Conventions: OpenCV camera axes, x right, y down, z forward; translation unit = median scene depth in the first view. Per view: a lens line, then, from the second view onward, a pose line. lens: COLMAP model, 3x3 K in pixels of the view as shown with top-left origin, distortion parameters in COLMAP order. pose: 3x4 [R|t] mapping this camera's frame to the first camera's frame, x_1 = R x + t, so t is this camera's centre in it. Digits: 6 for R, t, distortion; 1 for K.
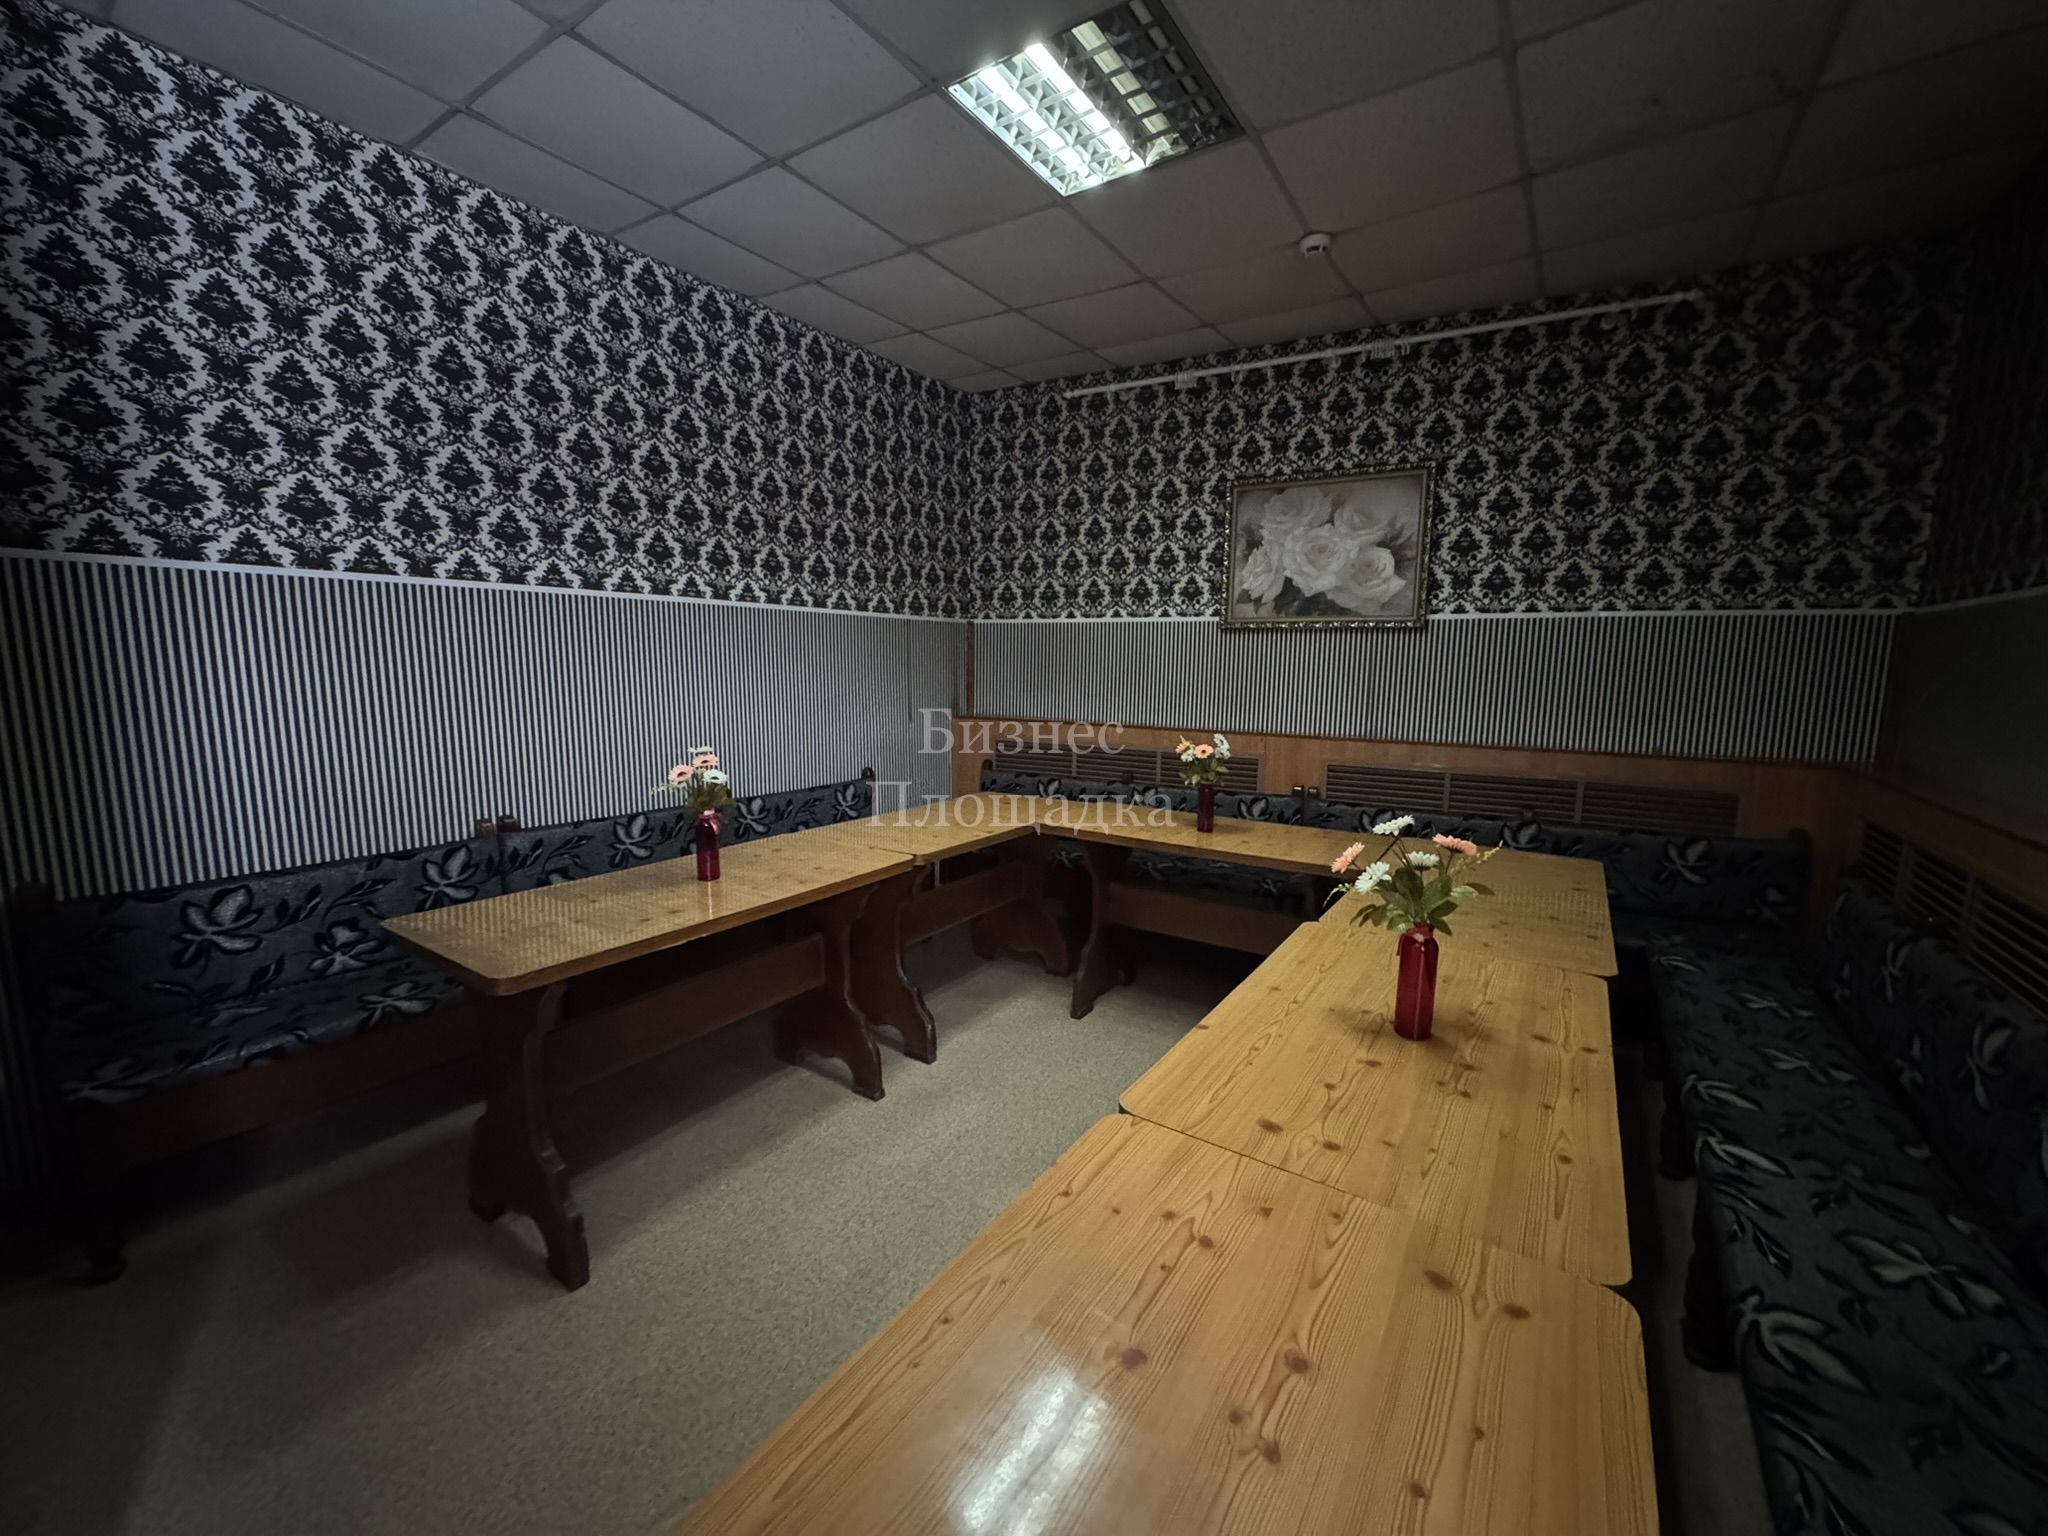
lens RADIAL K [[808.4, 0, 1020.2], [0, 808.4, 763.8], [0, 0, 1]] dist [-0.002791, 0.000363]
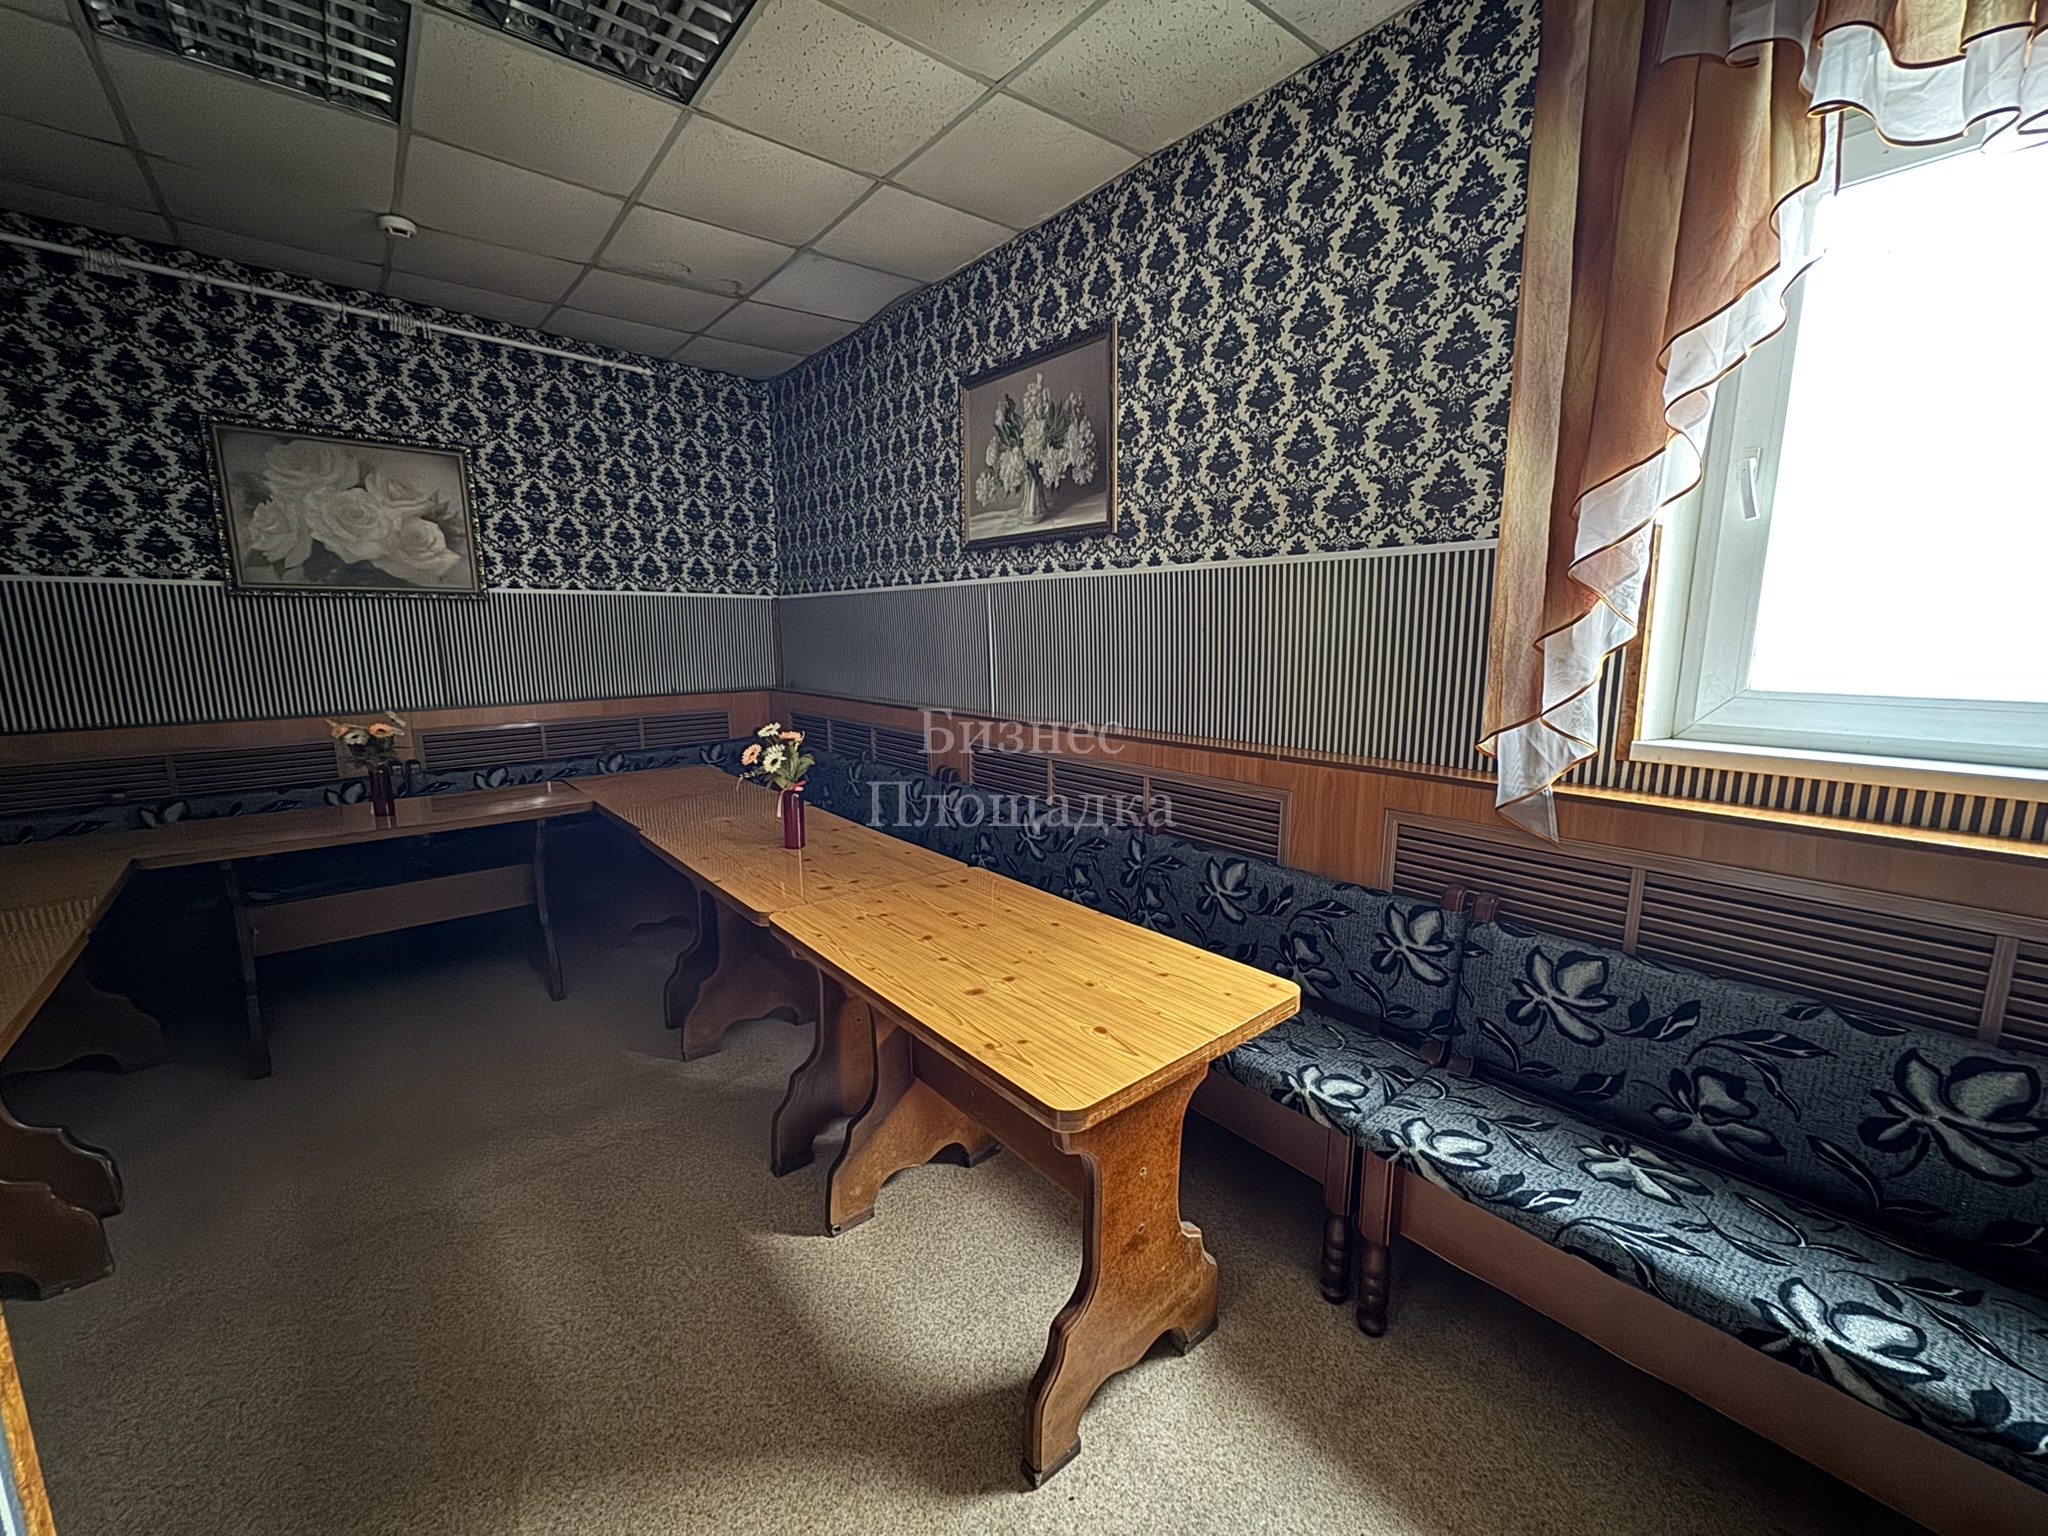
lens RADIAL K [[808.4, 0, 1028.0], [0, 808.4, 761.7], [0, 0, 1]] dist [-0.002791, 0.000363]
pose [[0.263536, -0.172614, 0.949080, -0.383122], [0.132147, 0.981045, 0.141734, -0.010748], [-0.955555, 0.088067, 0.281351, 0.004351]]
